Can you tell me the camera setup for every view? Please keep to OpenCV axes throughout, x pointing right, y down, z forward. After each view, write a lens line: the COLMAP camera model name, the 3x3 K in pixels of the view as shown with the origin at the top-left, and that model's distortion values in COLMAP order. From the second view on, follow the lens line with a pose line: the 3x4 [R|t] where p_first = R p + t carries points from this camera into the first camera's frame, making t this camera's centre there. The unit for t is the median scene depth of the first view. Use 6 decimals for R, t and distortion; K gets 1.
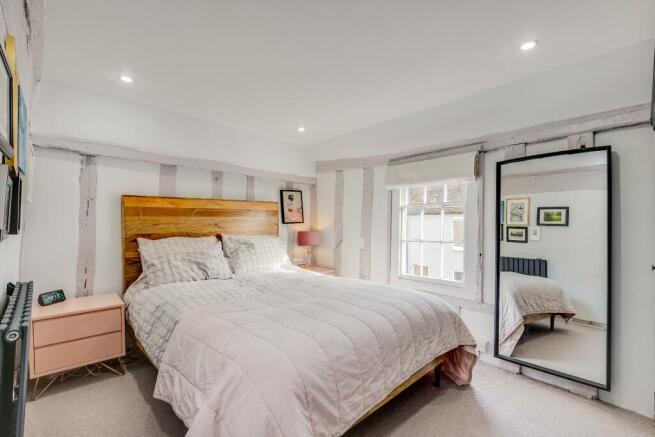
lens RADIAL K [[301.2, 0, 323.6], [0, 301.2, 217.4], [0, 0, 1]] dist [0.002358, 0.000479]
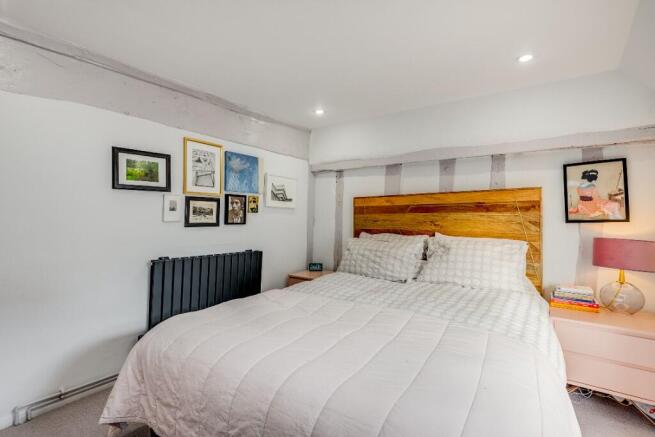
lens RADIAL K [[301.2, 0, 323.6], [0, 301.2, 217.4], [0, 0, 1]] dist [0.002358, 0.000479]
pose [[0.161720, 0.000741, -0.986836, 0.448809], [0.017225, 0.999845, 0.003574, 0.001449], [0.986686, -0.017576, 0.161682, 0.541797]]
